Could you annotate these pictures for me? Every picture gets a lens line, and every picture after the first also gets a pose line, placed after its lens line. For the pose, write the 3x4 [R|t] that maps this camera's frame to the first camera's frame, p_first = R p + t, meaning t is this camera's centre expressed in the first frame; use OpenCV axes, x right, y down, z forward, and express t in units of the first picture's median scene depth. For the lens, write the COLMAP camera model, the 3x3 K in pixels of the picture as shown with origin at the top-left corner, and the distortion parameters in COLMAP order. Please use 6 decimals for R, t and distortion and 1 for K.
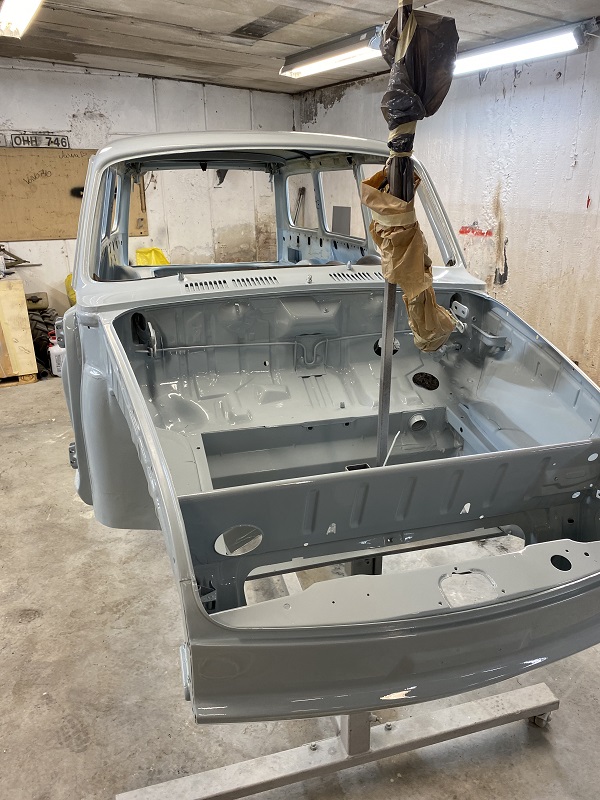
lens RADIAL K [[617.4, 0, 306.3], [0, 617.4, 398.3], [0, 0, 1]] dist [0.020531, -0.013609]
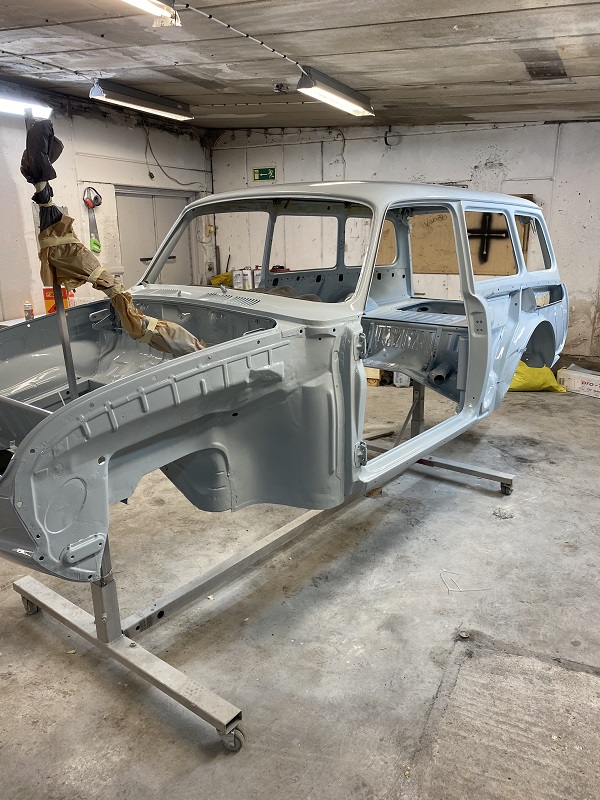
lens RADIAL K [[617.4, 0, 298.0], [0, 617.4, 396.0], [0, 0, 1]] dist [0.020531, -0.013609]
pose [[0.571051, 0.217166, -0.791669, 0.485070], [-0.270090, 0.960386, 0.068624, -0.053649], [0.775211, 0.174634, 0.607084, 0.162416]]
